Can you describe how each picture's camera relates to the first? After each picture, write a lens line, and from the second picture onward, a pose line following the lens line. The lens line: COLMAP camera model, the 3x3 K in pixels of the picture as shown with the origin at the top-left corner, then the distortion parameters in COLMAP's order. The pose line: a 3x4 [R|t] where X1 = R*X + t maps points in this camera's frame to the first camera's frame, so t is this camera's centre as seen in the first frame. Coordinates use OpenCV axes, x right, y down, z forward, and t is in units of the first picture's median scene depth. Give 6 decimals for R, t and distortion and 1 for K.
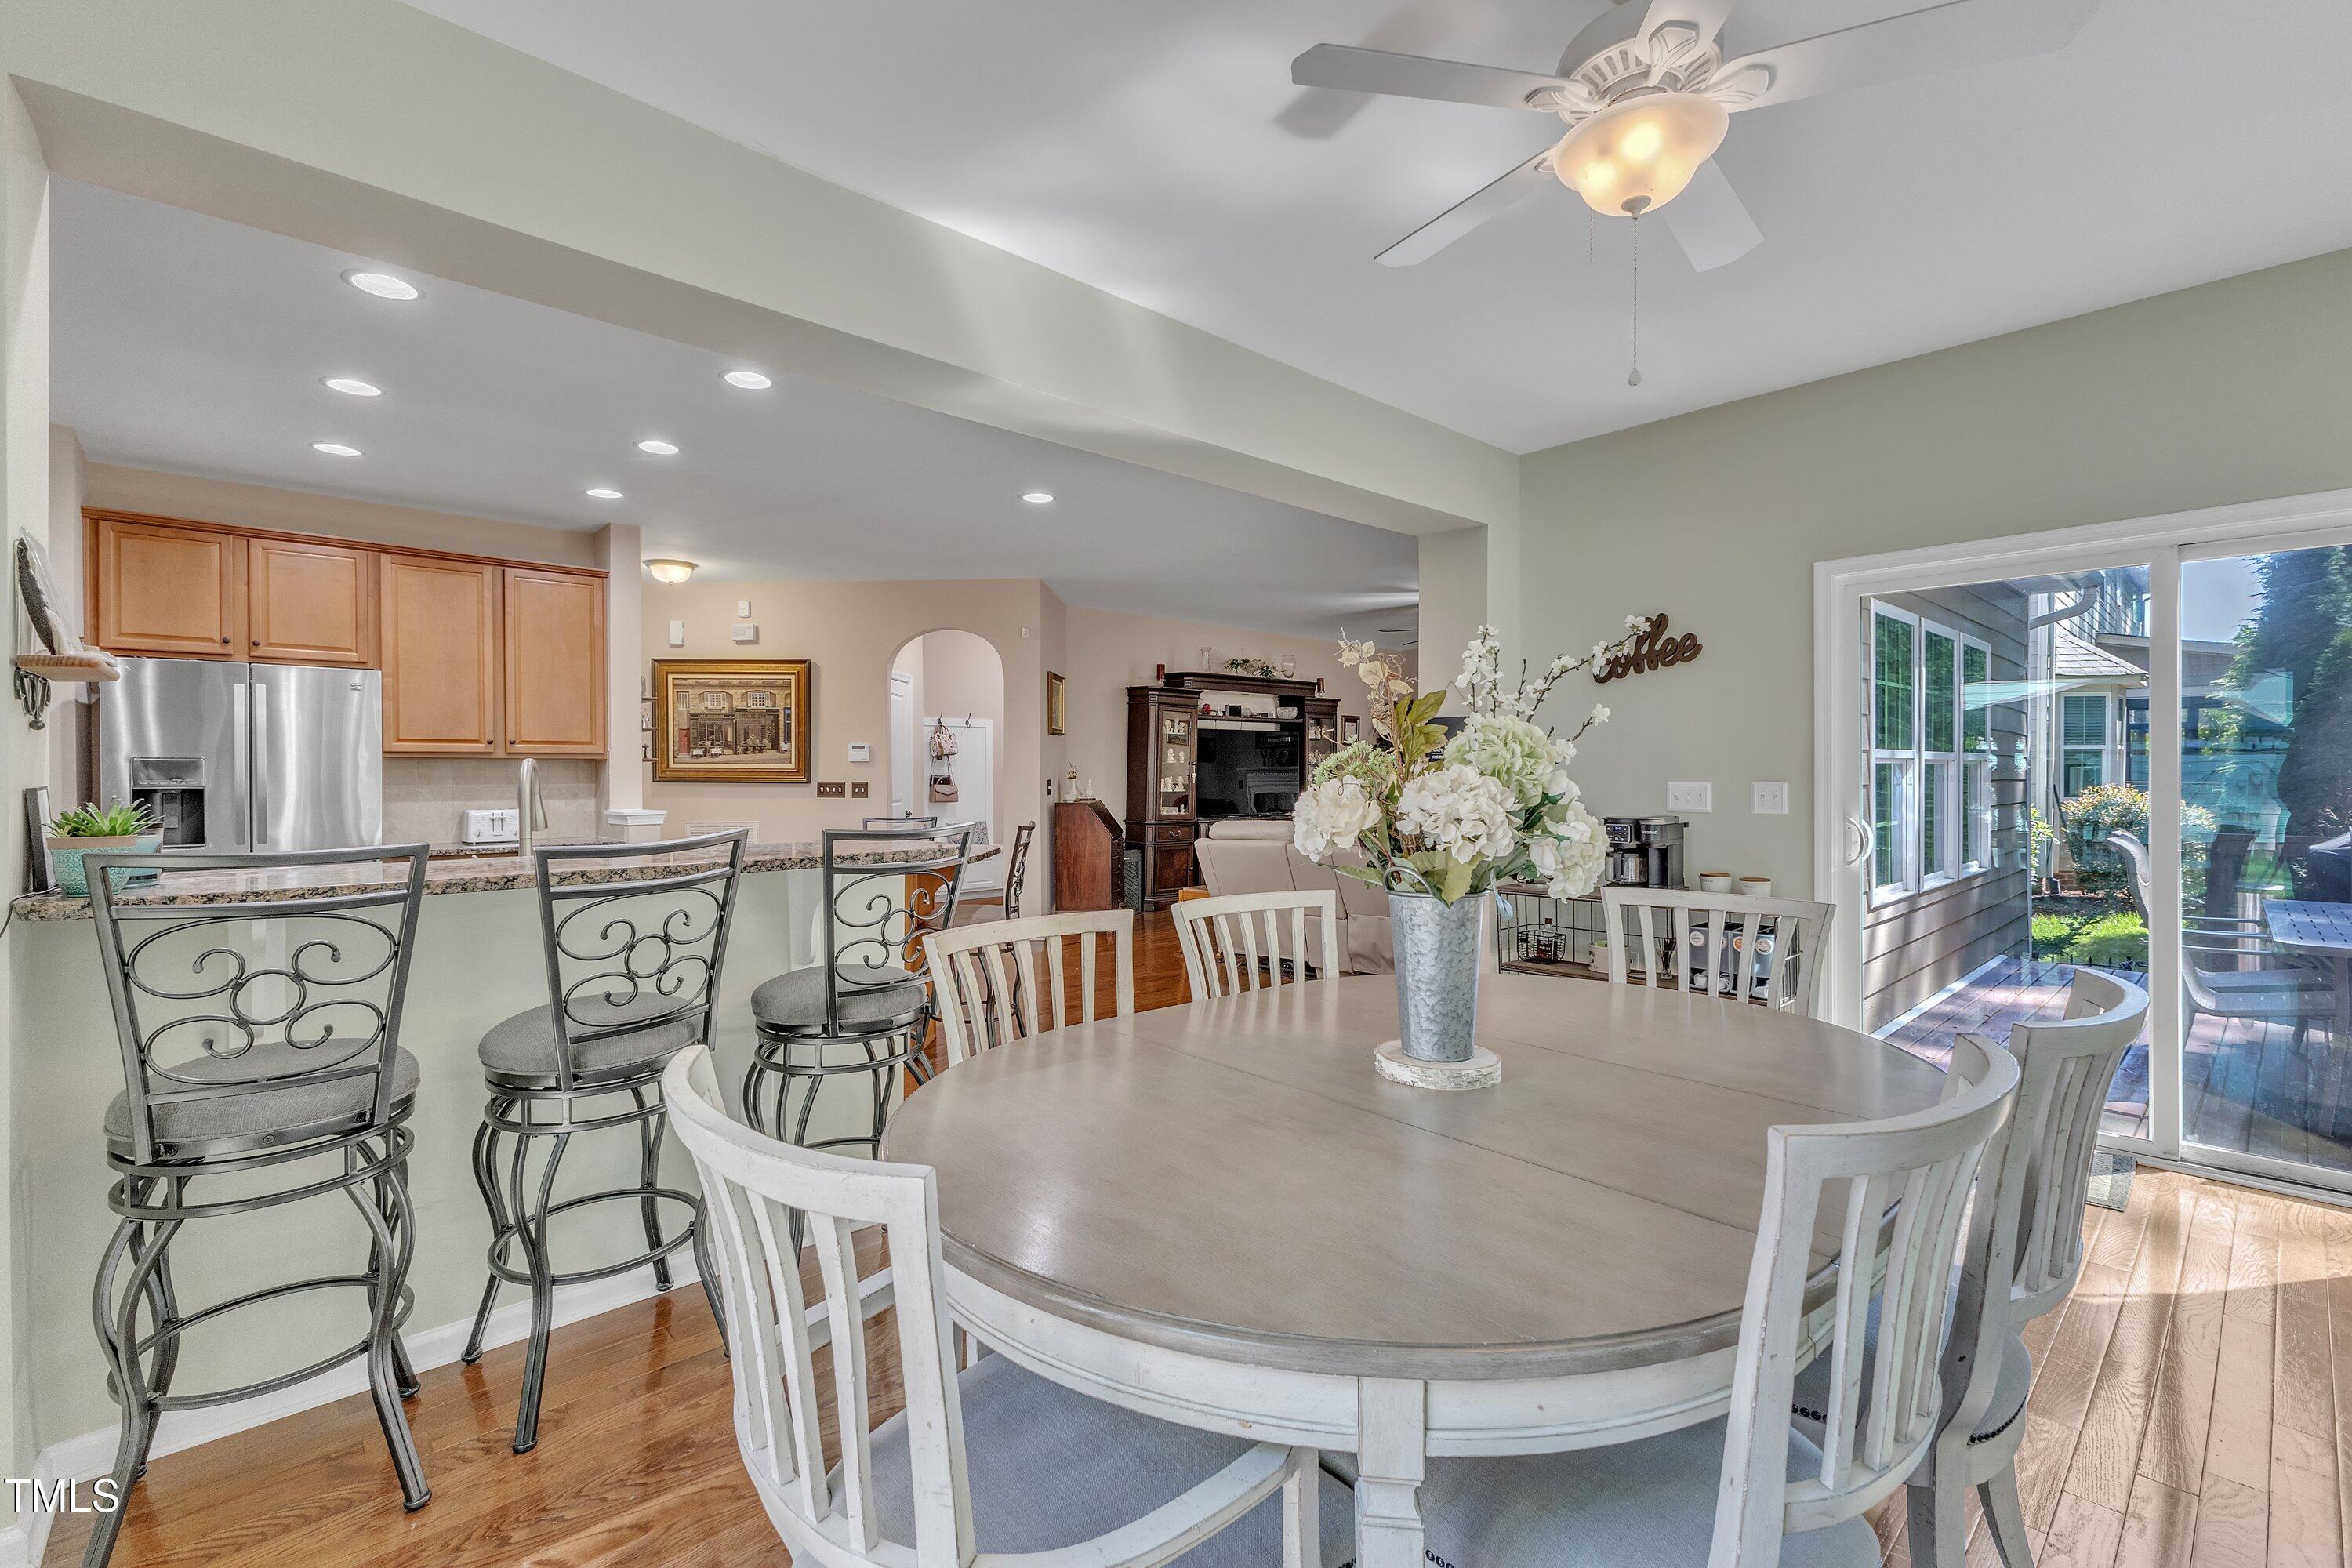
lens RADIAL K [[1031.2, 0, 1167.3], [0, 1031.2, 786.1], [0, 0, 1]] dist [0.009789, -0.002778]
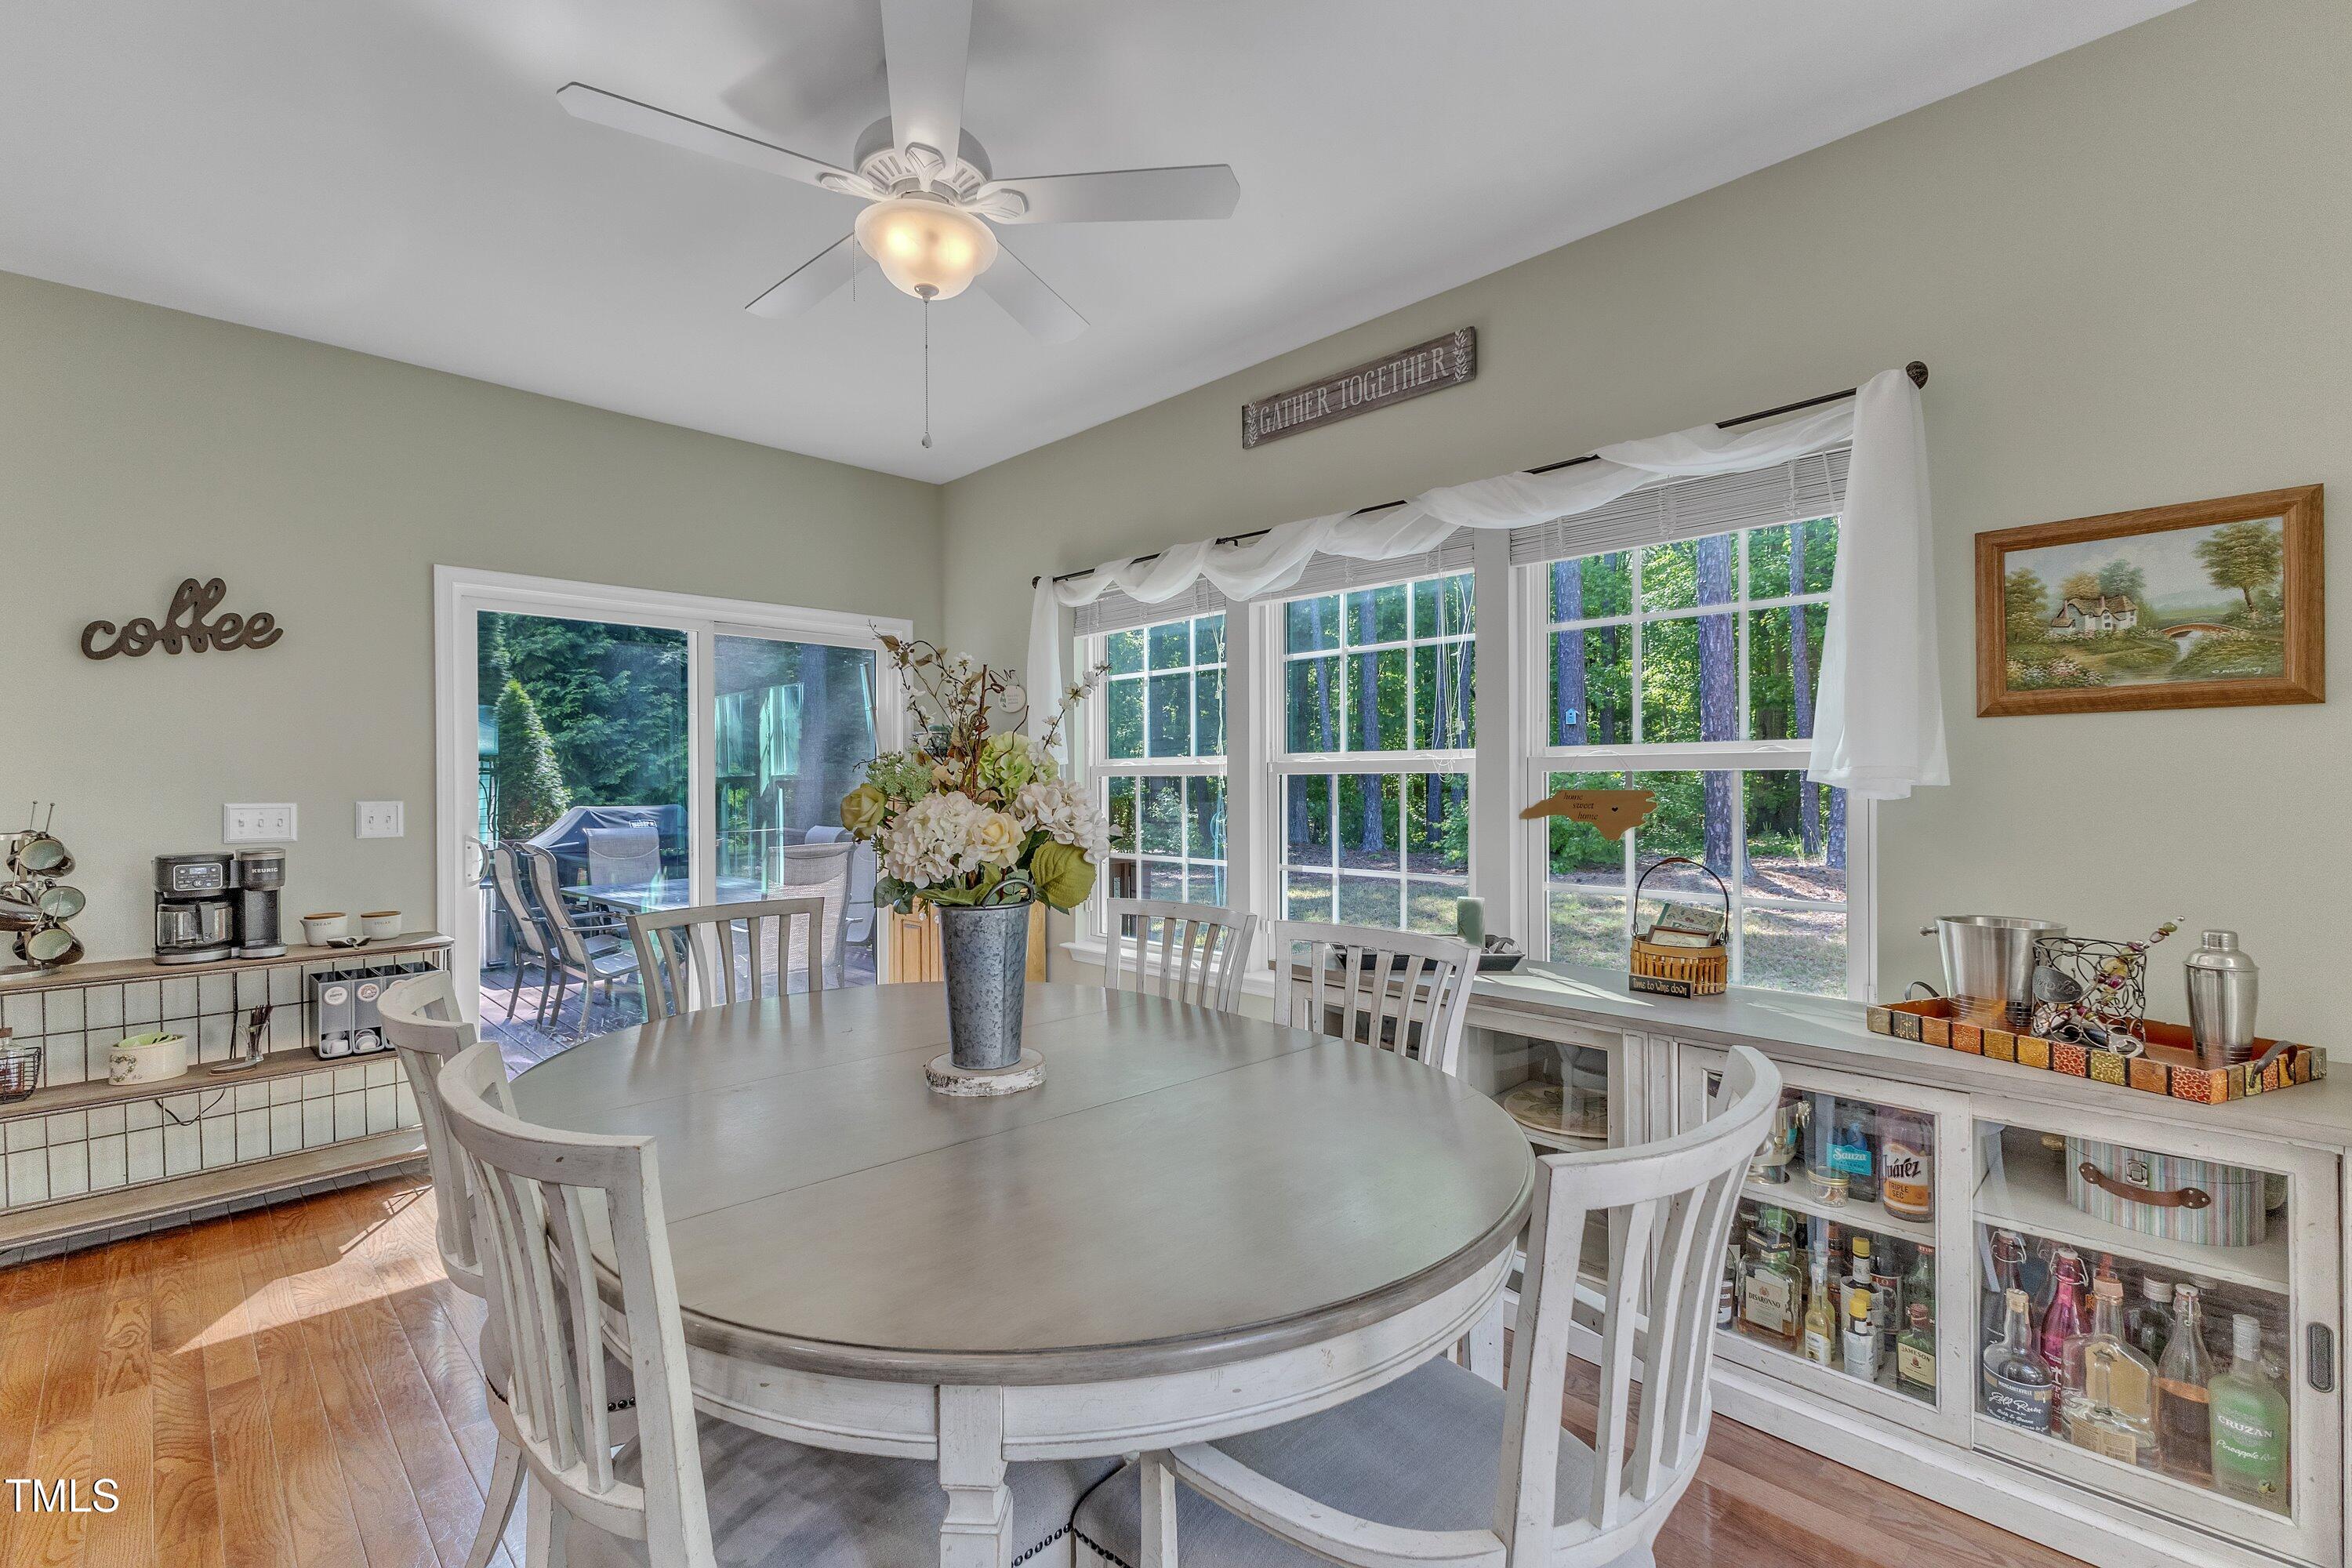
lens RADIAL K [[1031.2, 0, 1172.4], [0, 1031.2, 775.2], [0, 0, 1]] dist [0.009789, -0.002778]
pose [[-0.044088, 0.007386, 0.999000, -0.158781], [0.021127, 0.999756, -0.006459, -0.002824], [-0.998804, 0.020821, -0.044234, 0.183625]]
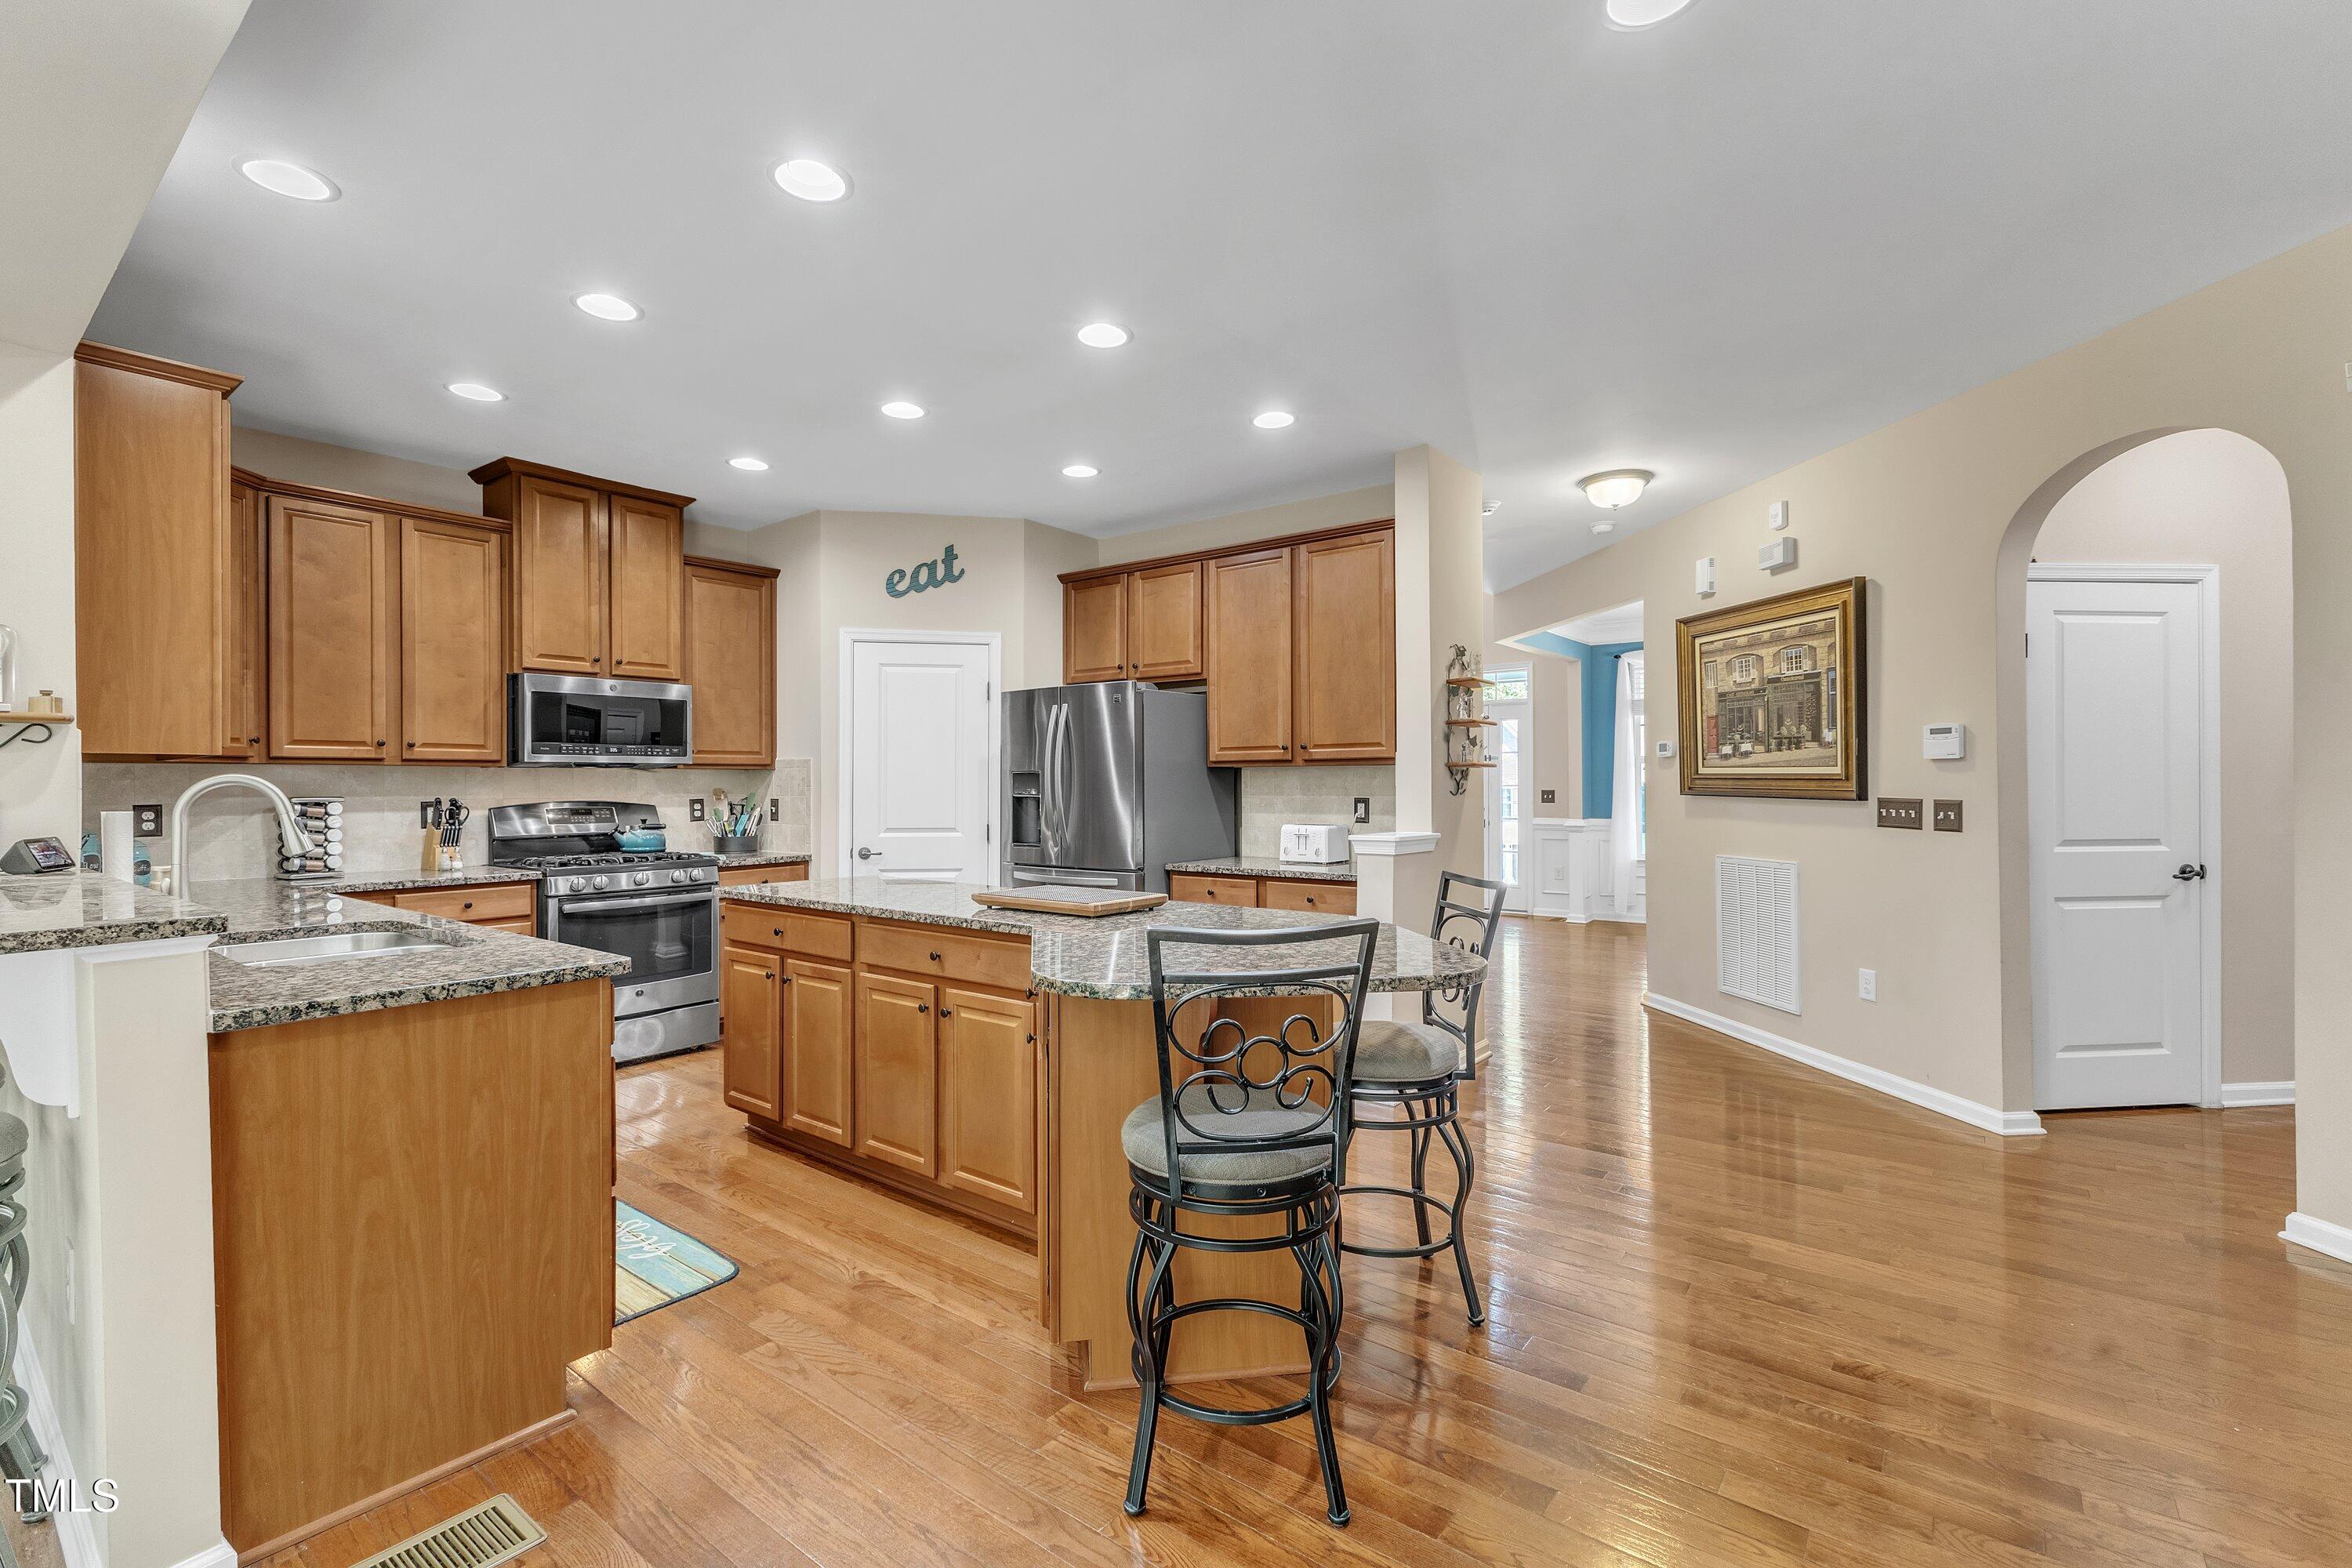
lens RADIAL K [[1031.2, 0, 1185.5], [0, 1031.2, 770.2], [0, 0, 1]] dist [0.009789, -0.002778]
pose [[0.174236, -0.010434, -0.984649, 0.135719], [-0.009840, 0.999875, -0.012337, -0.008527], [0.984655, 0.011839, 0.174112, 0.546695]]
